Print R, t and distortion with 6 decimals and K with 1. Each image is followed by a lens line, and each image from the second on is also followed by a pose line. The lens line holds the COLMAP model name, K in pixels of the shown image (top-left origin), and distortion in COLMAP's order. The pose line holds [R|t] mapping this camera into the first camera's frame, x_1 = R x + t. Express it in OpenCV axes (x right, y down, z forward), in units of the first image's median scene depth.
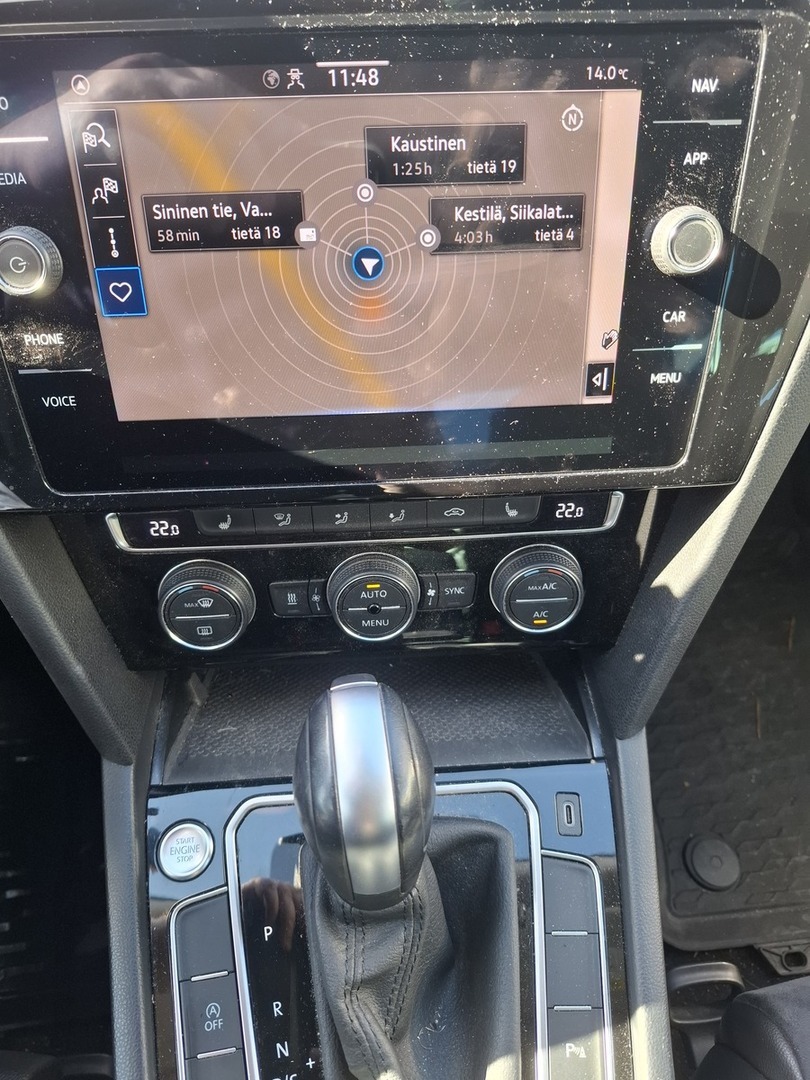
lens RADIAL K [[721.3, 0, 405.0], [0, 721.3, 540.0], [0, 0, 1]] dist [0.003329, -0.035520]
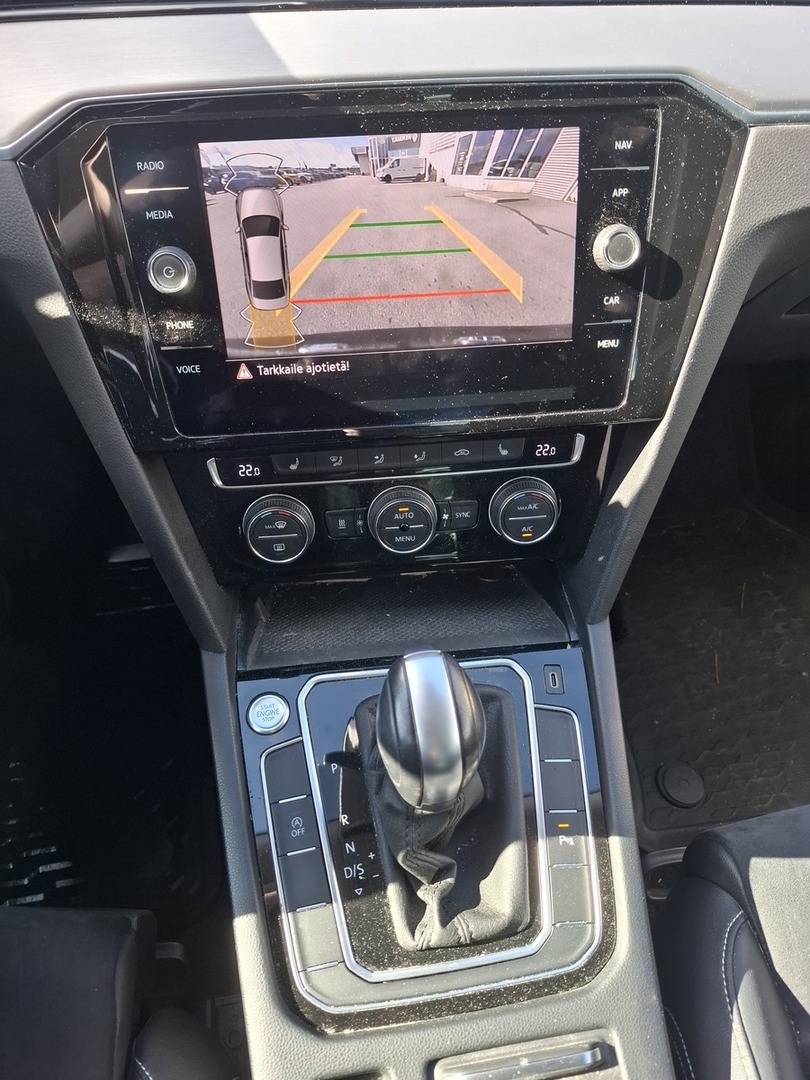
lens RADIAL K [[728.5, 0, 399.8], [0, 728.5, 557.5], [0, 0, 1]] dist [0.034802, -0.087238]
pose [[0.999255, -0.031639, 0.022080, -0.085819], [0.032293, 0.999030, -0.029942, 0.198096], [-0.021111, 0.030633, 0.999308, -0.373495]]
